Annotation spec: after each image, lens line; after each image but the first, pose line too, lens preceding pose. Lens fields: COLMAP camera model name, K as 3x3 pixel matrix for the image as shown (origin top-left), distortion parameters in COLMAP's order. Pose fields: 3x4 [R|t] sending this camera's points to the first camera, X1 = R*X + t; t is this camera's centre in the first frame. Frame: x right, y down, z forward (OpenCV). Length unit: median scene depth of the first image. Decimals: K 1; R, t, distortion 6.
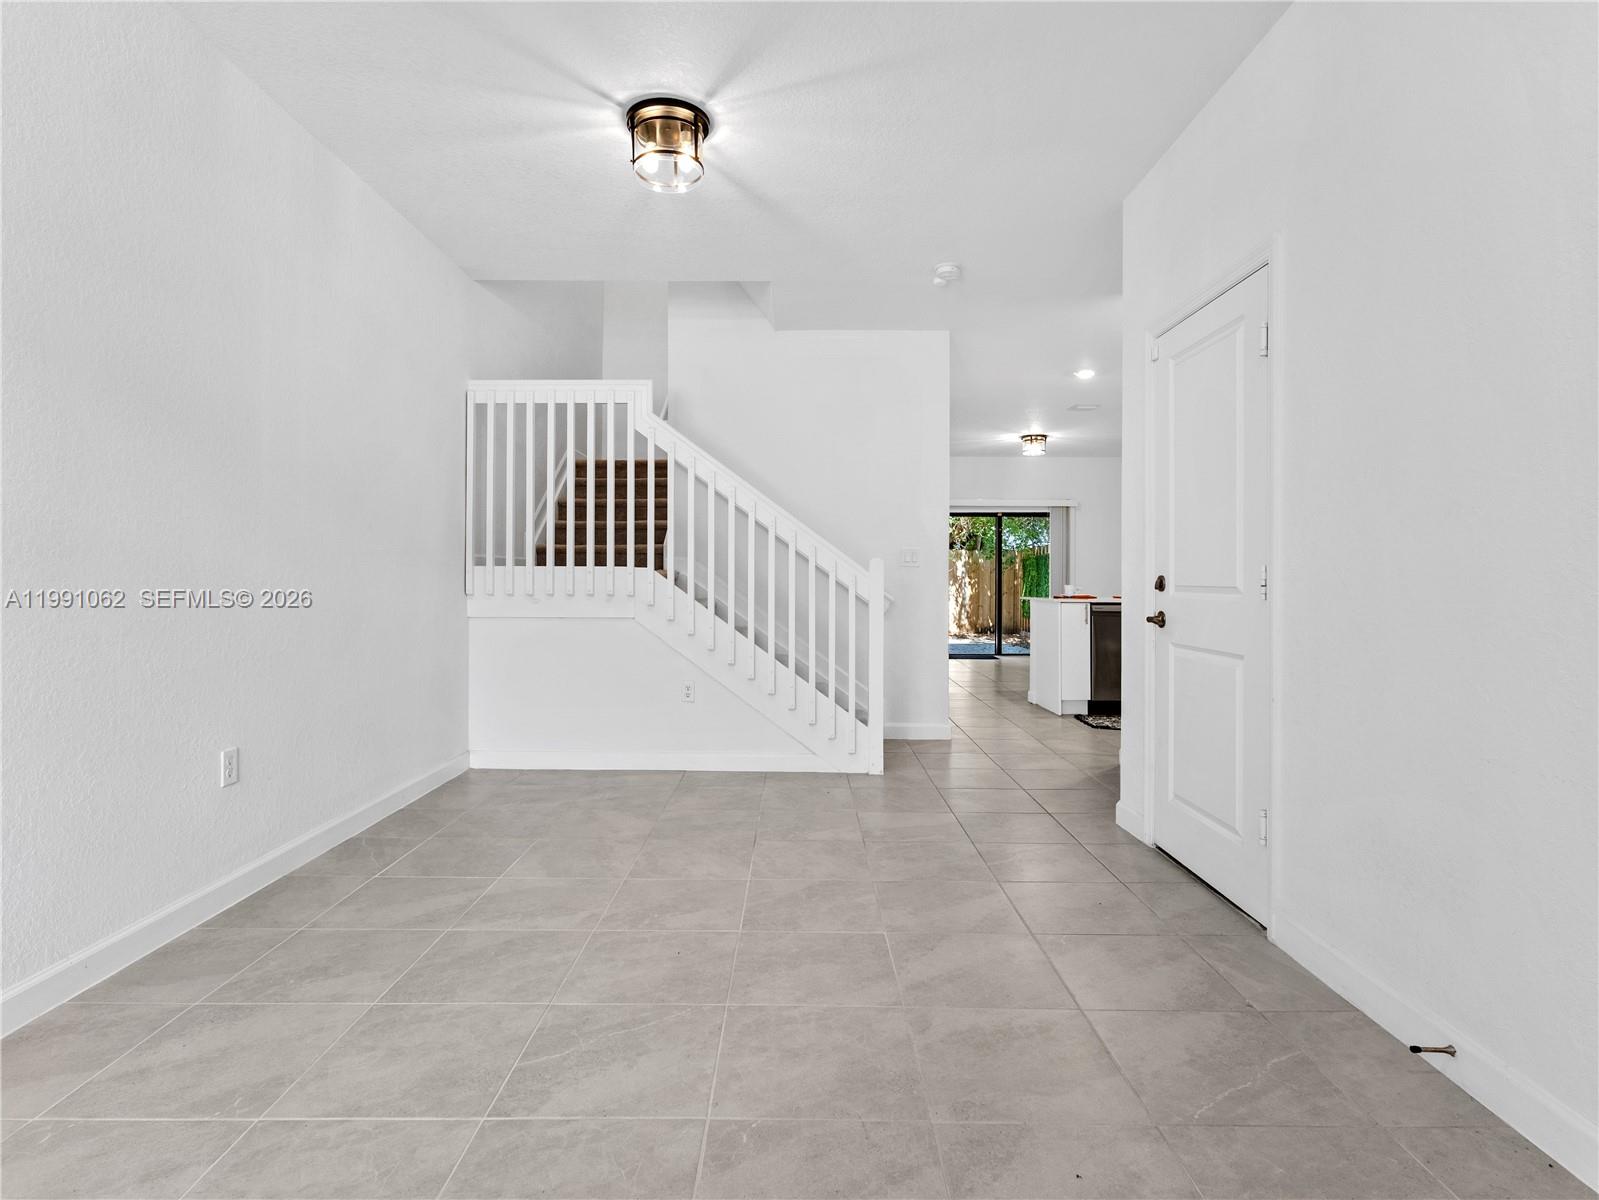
lens RADIAL K [[848.6, 0, 798.5], [0, 848.6, 566.1], [0, 0, 1]] dist [-0.001886, 0.007246]
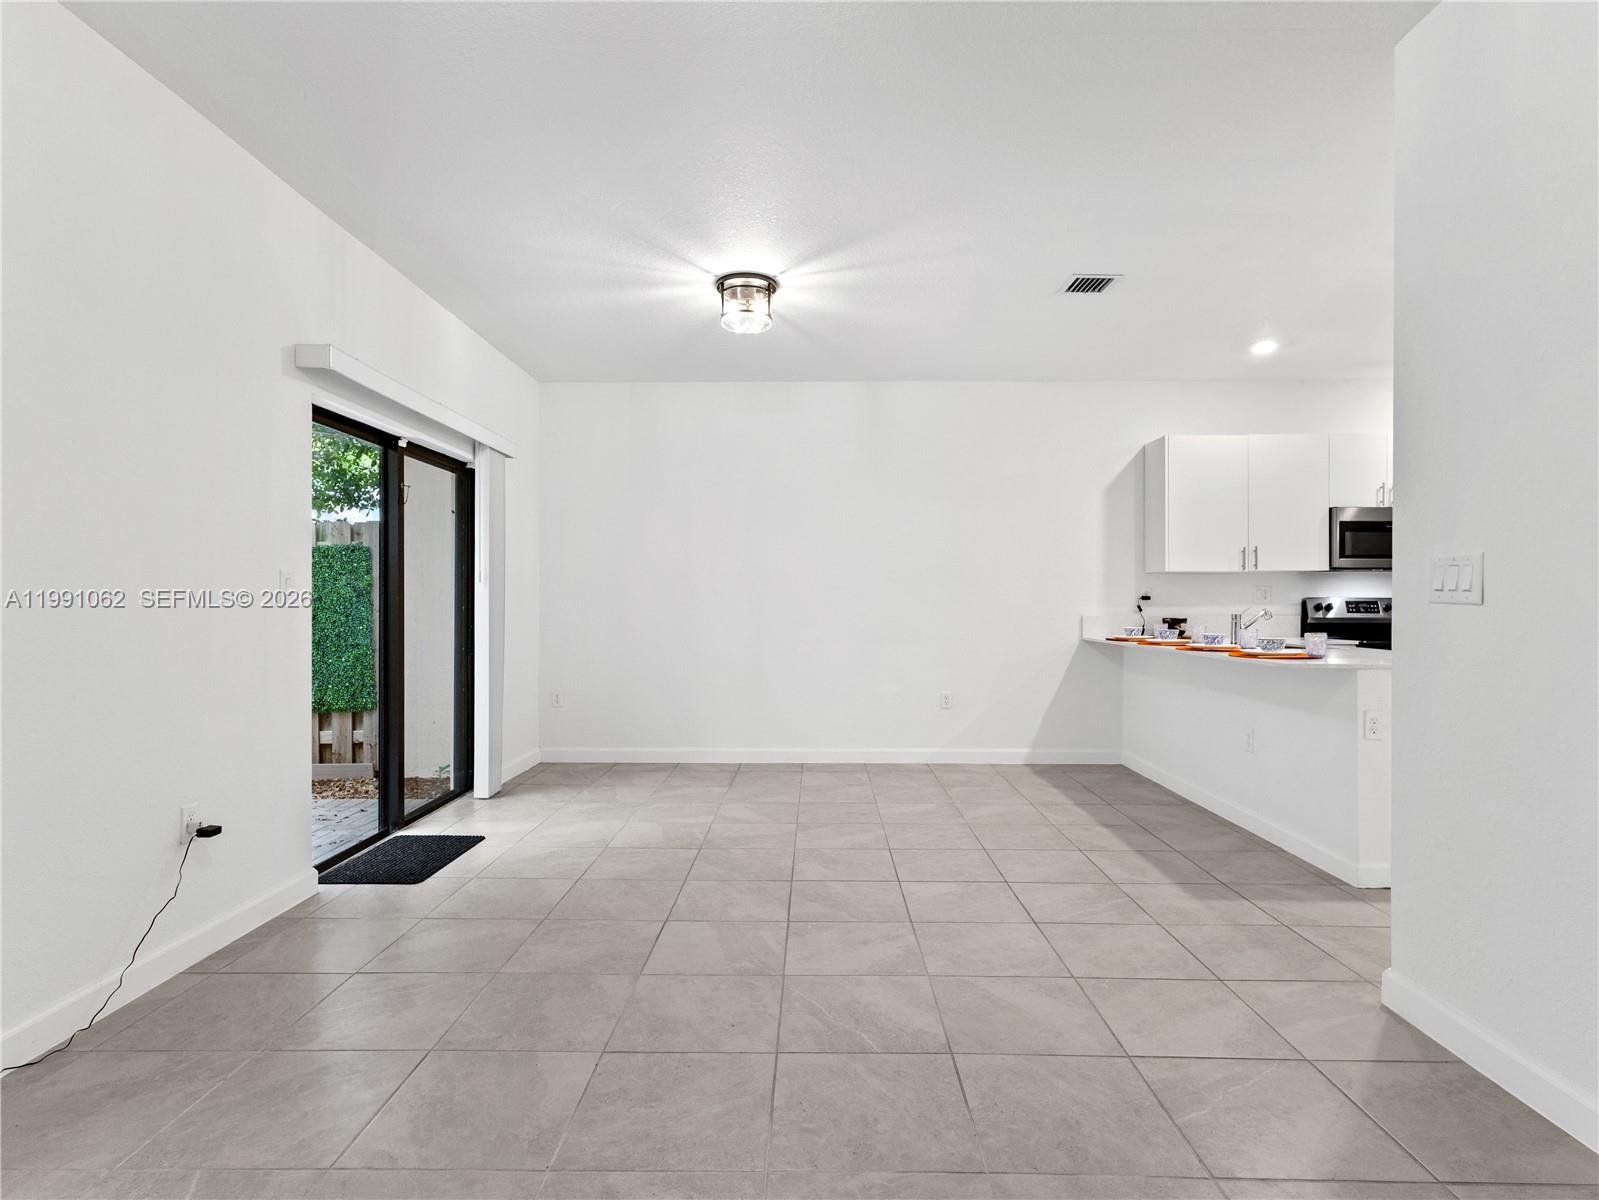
lens RADIAL K [[833.7, 0, 798.2], [0, 833.7, 595.3], [0, 0, 1]] dist [-0.002446, 0.007308]
pose [[0.014595, 0.002465, 0.999890, -0.429244], [-0.014890, 0.999887, -0.002247, 0.010690], [-0.999783, -0.014856, 0.014630, 2.920506]]
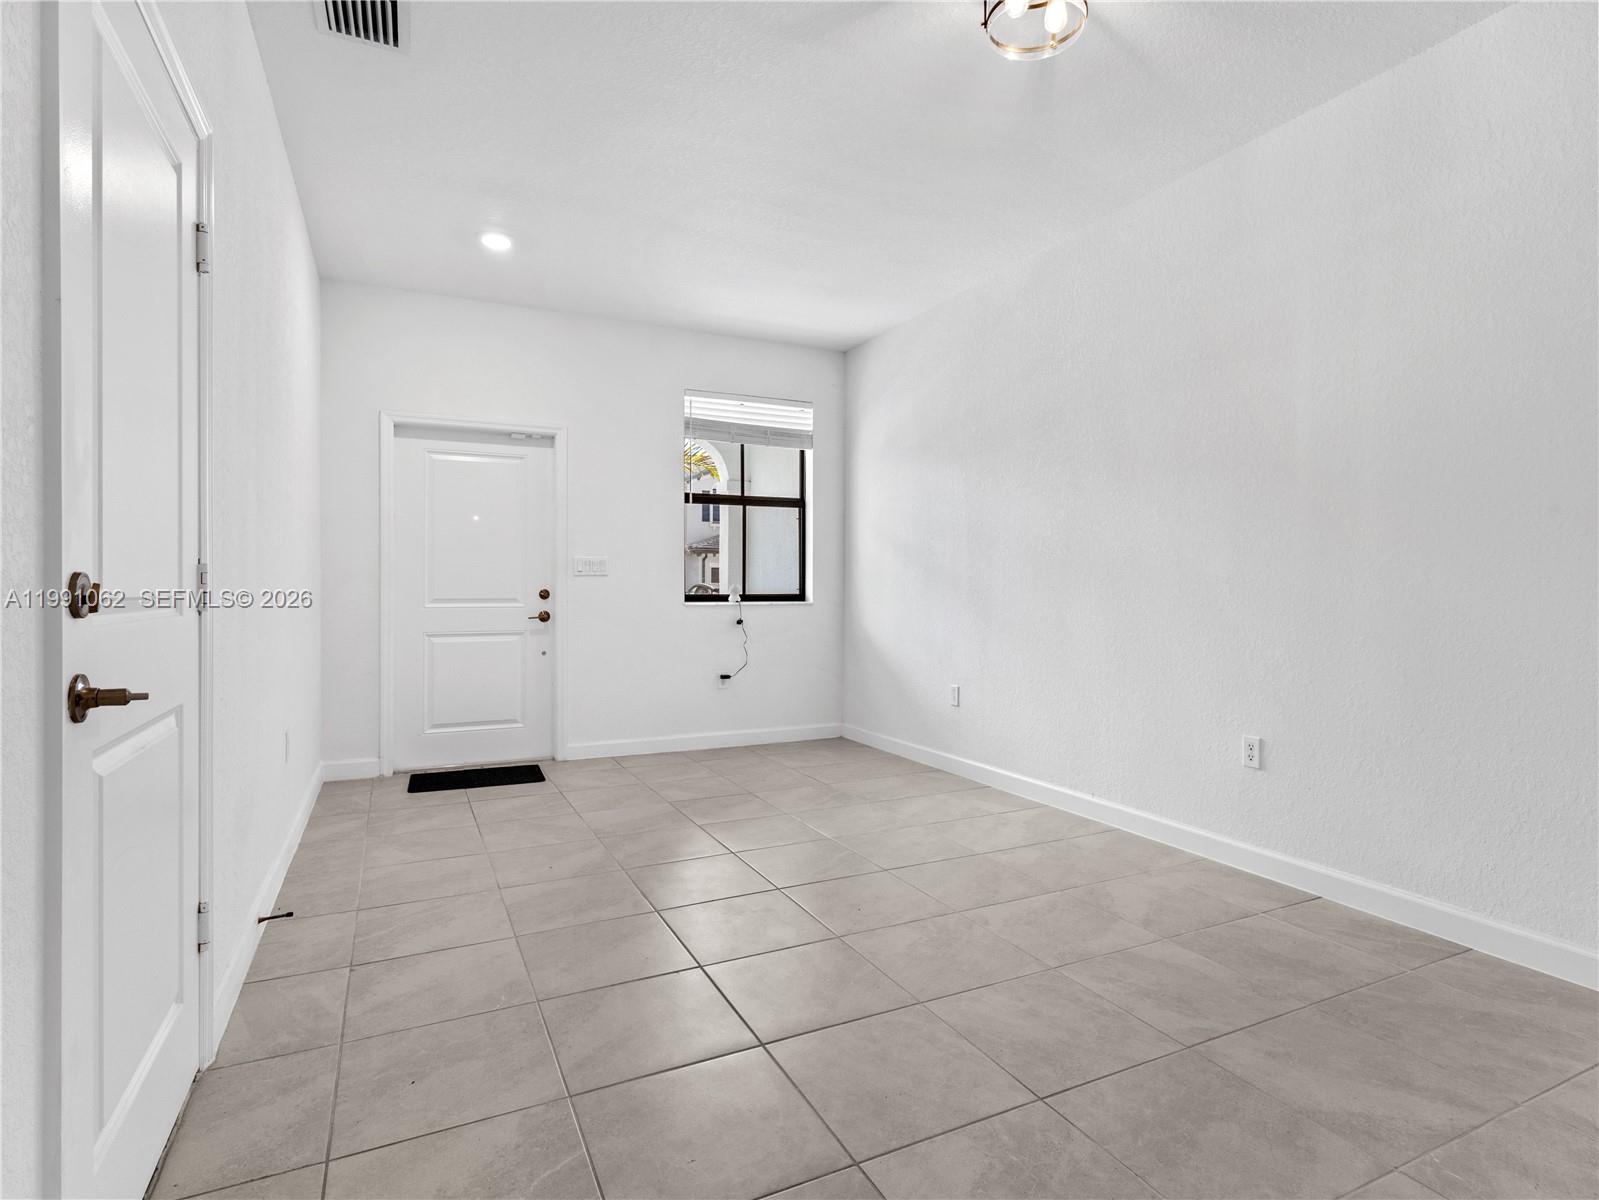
lens RADIAL K [[837.0, 0, 802.8], [0, 837.0, 586.7], [0, 0, 1]] dist [-0.003212, 0.007261]
pose [[-0.897294, -0.005257, -0.441403, 0.322267], [-0.001112, 0.999953, -0.009647, 0.018934], [0.441433, -0.008165, -0.897257, 1.475604]]
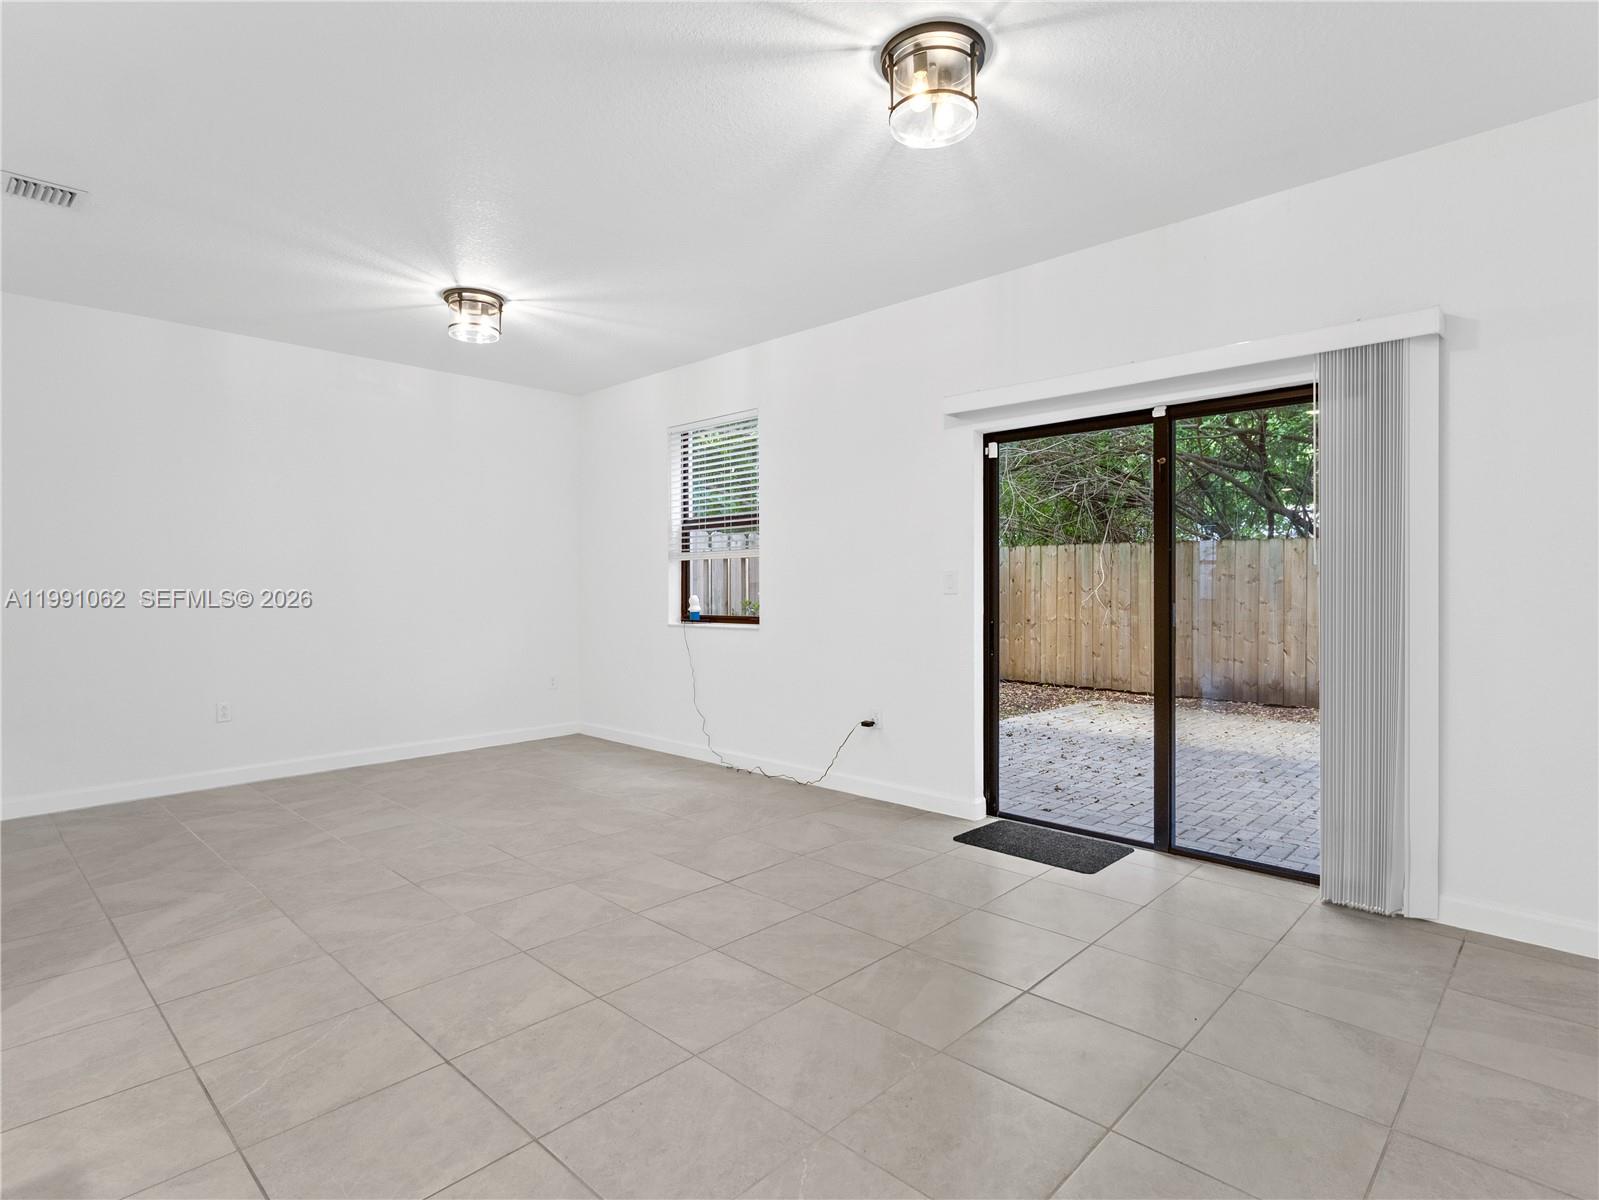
lens RADIAL K [[837.0, 0, 802.8], [0, 837.0, 586.7], [0, 0, 1]] dist [-0.003212, 0.007261]
pose [[0.730513, -0.005707, -0.682875, 1.260603], [0.016344, 0.999825, 0.009128, -0.001480], [0.682703, -0.017829, 0.730478, 2.392694]]
